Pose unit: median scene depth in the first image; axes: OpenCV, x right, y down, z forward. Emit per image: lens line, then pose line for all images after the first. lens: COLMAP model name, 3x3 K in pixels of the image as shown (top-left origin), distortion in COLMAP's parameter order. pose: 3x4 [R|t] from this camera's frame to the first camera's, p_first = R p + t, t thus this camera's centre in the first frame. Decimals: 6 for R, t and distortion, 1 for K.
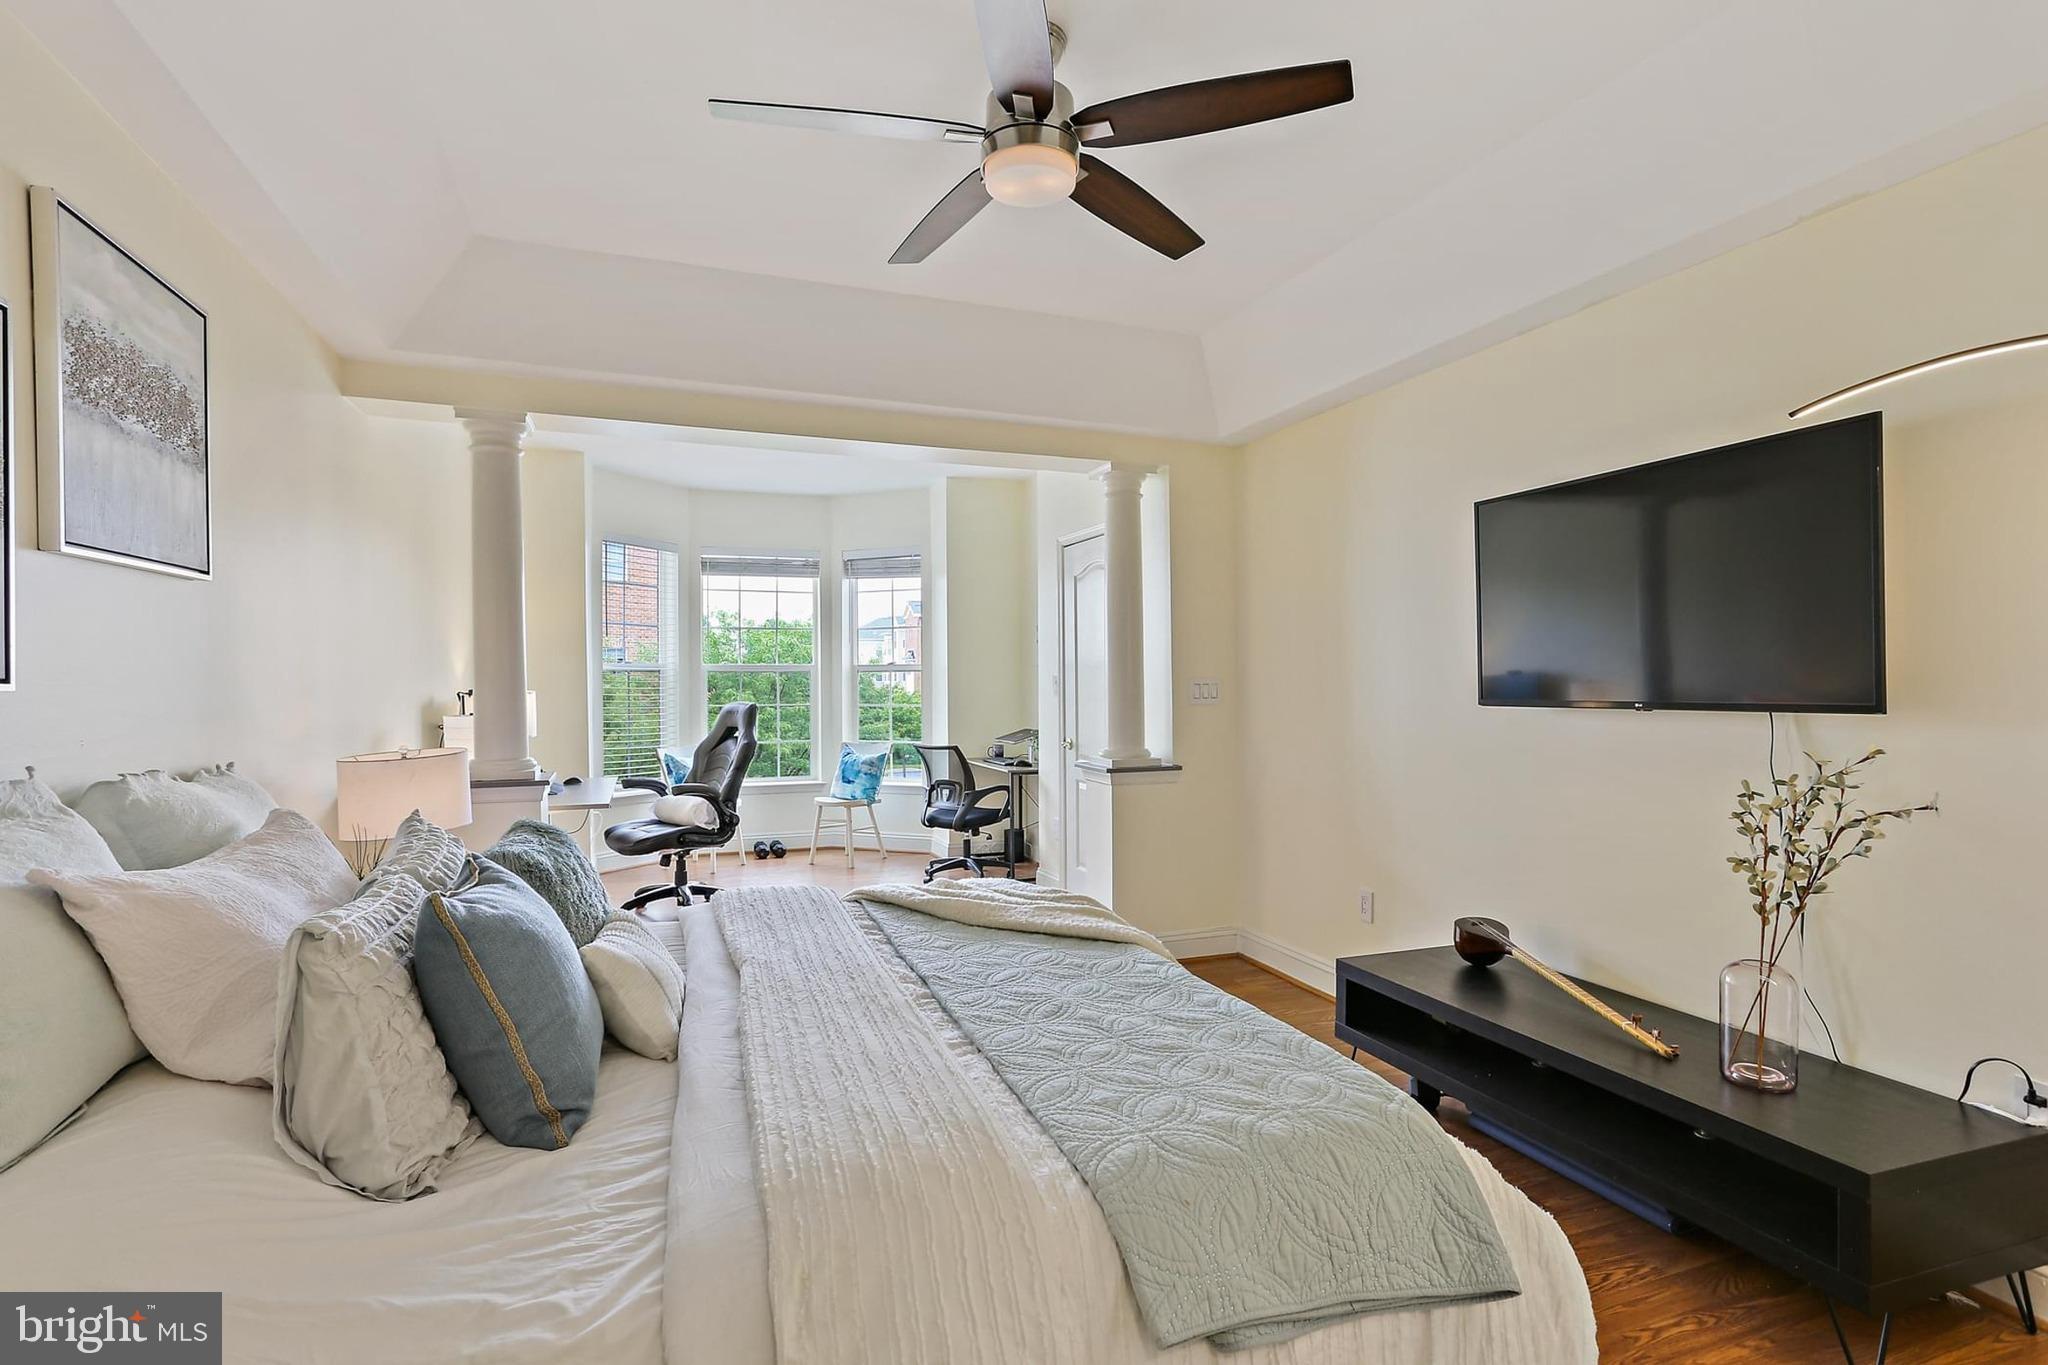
lens RADIAL K [[1026.2, 0, 1024.0], [0, 1026.2, 682.5], [0, 0, 1]] dist [-0.032888, 0.081977]
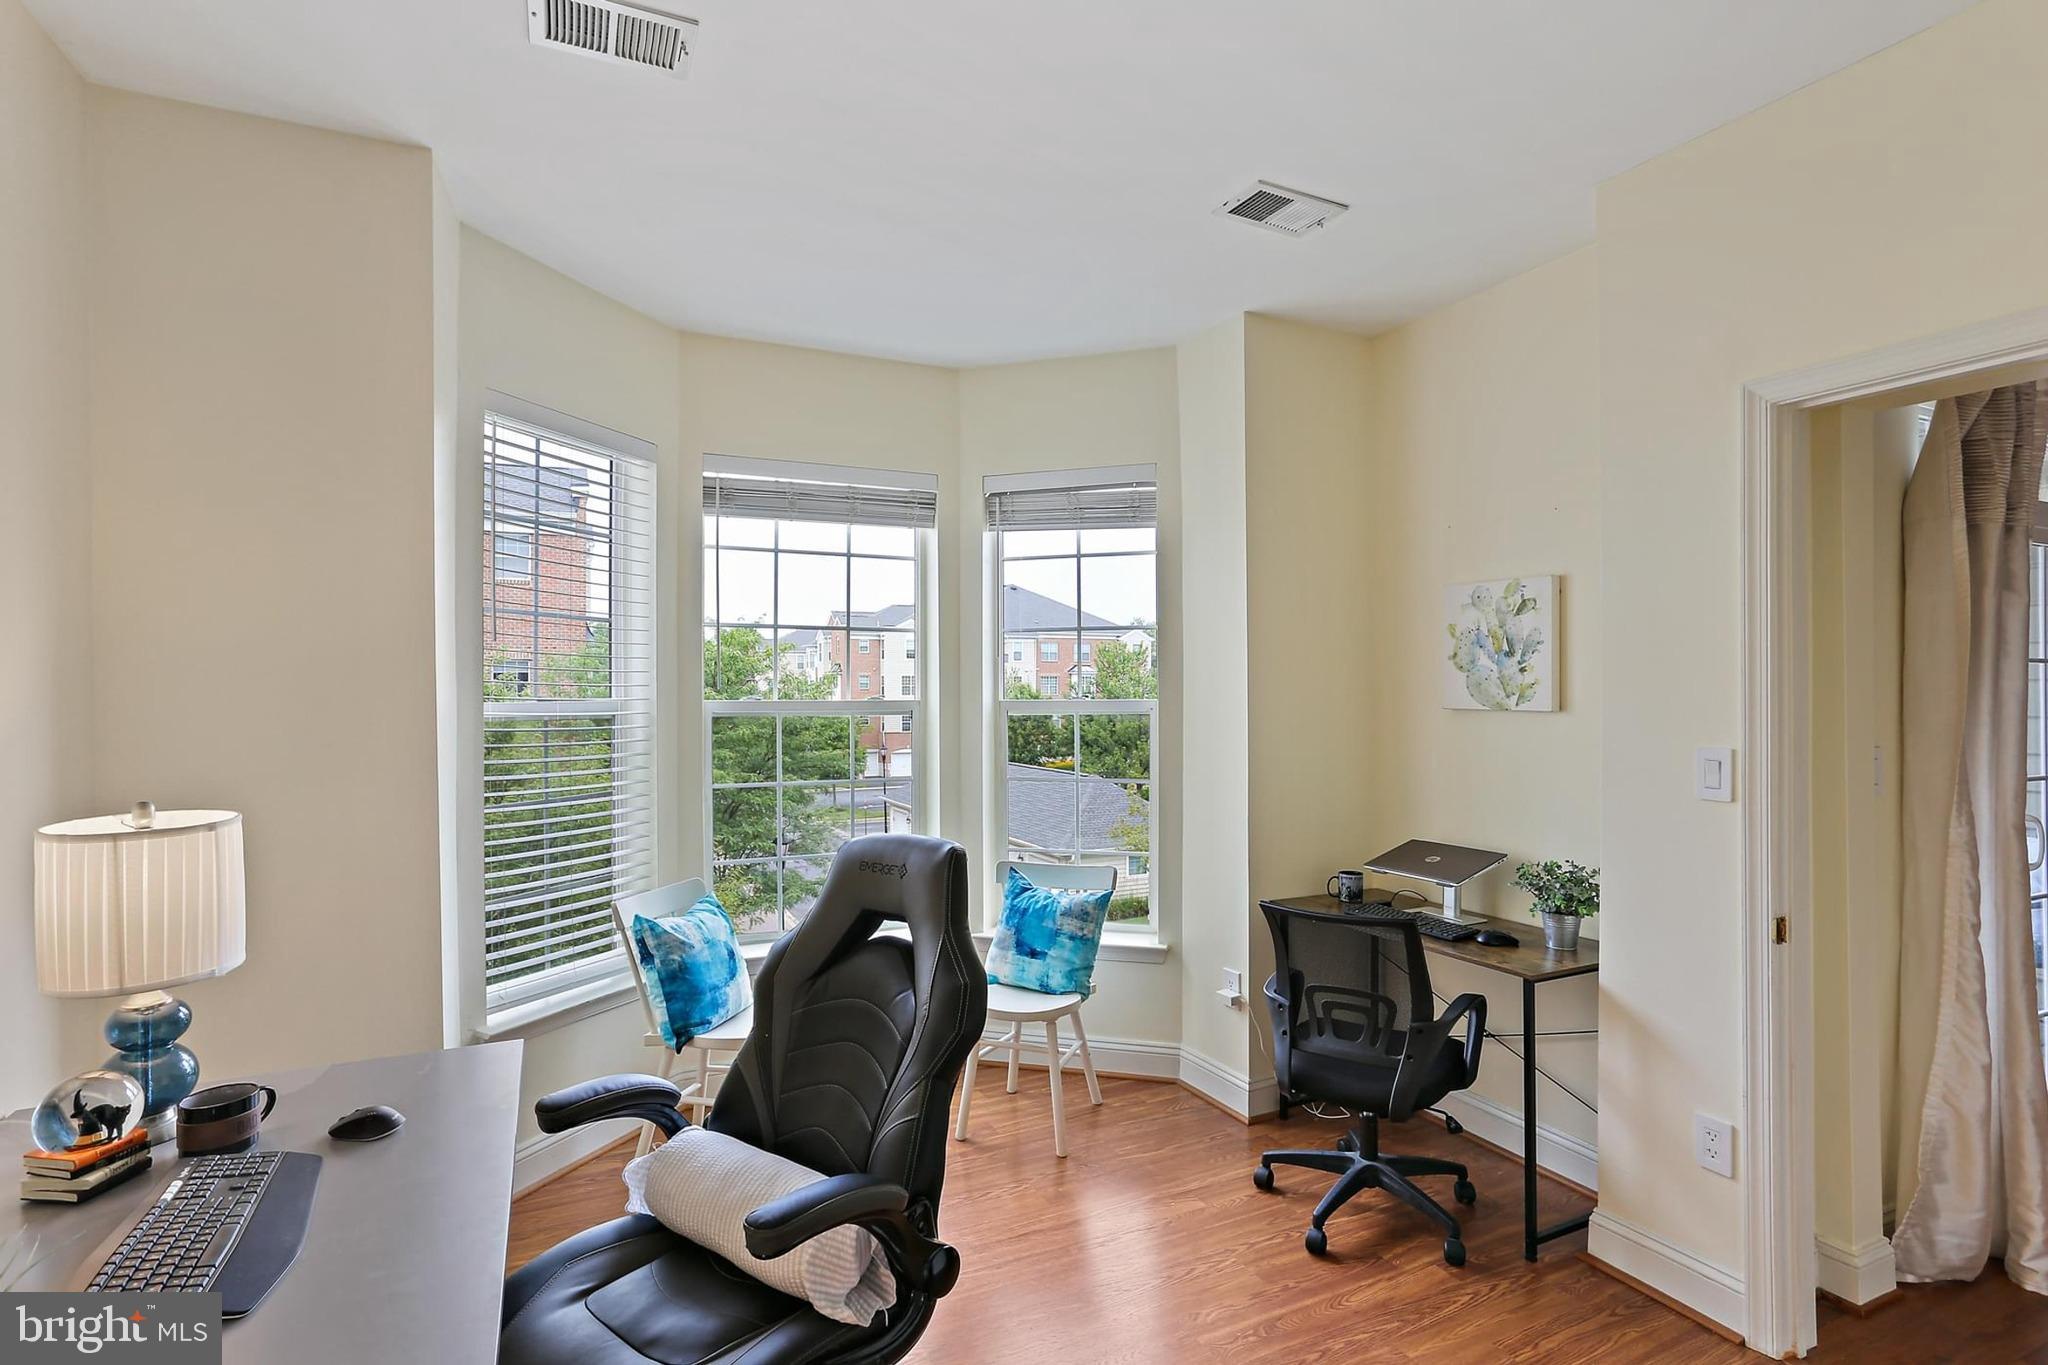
lens RADIAL K [[1026.2, 0, 1024.0], [0, 1026.2, 682.5], [0, 0, 1]] dist [-0.032888, 0.081977]
pose [[0.996148, -0.001575, 0.087674, -0.216570], [0.001940, 0.999990, -0.004082, -0.025396], [-0.087667, 0.004237, 0.996141, 0.533860]]
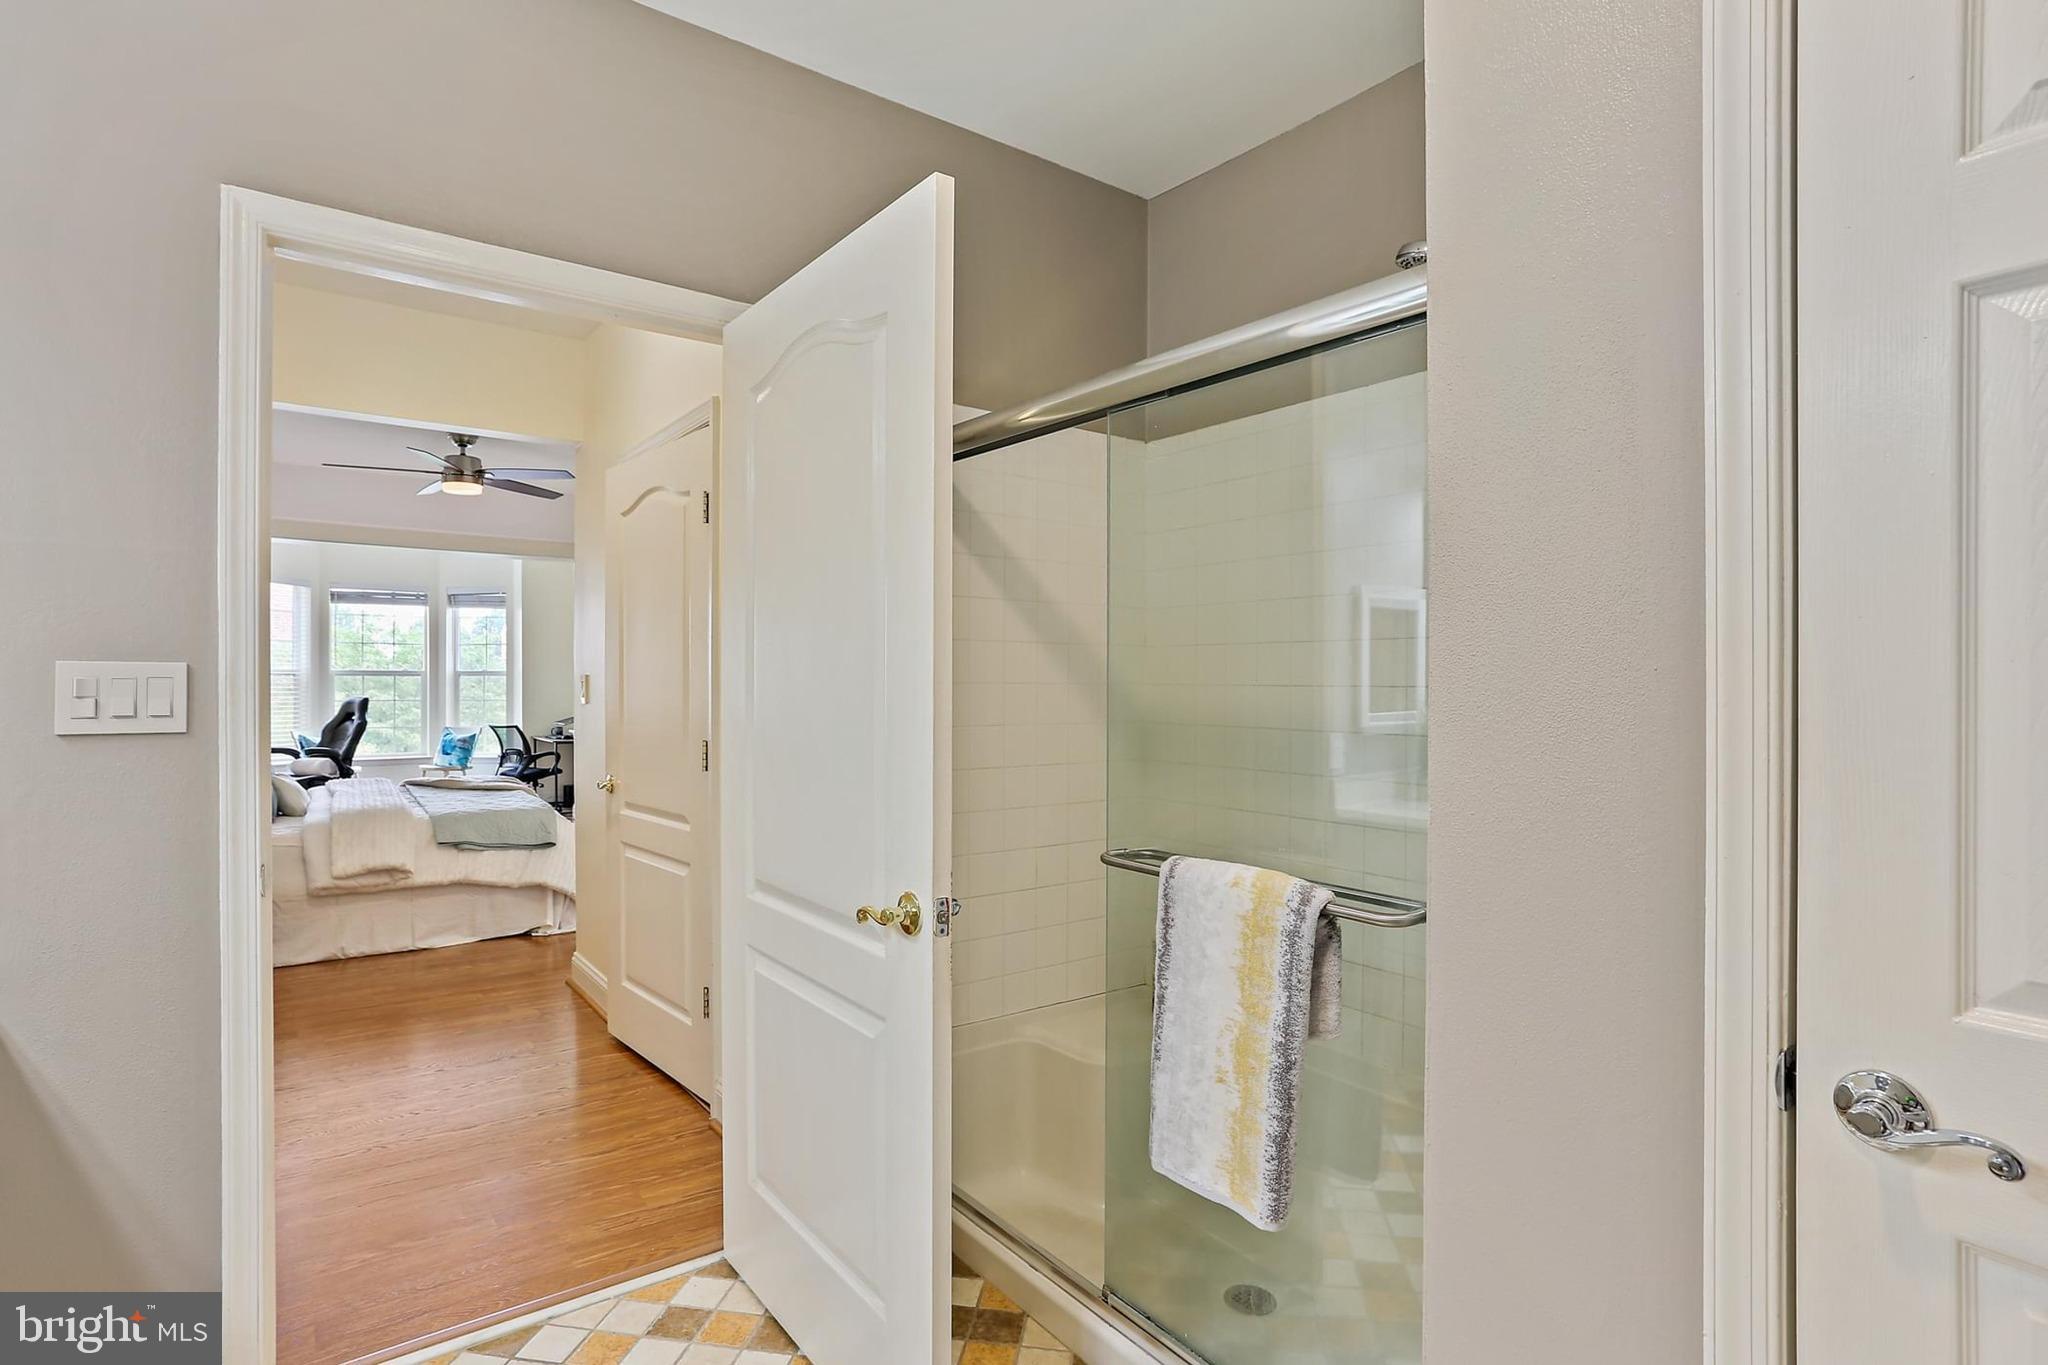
lens RADIAL K [[1019.5, 0, 1024.0], [0, 1019.5, 682.5], [0, 0, 1]] dist [-0.105430, 0.079110]
pose [[0.955554, 0.004126, 0.294787, 0.183955], [-0.003386, 0.999990, -0.003021, 0.000144], [-0.294796, 0.001889, 0.955558, -0.535128]]
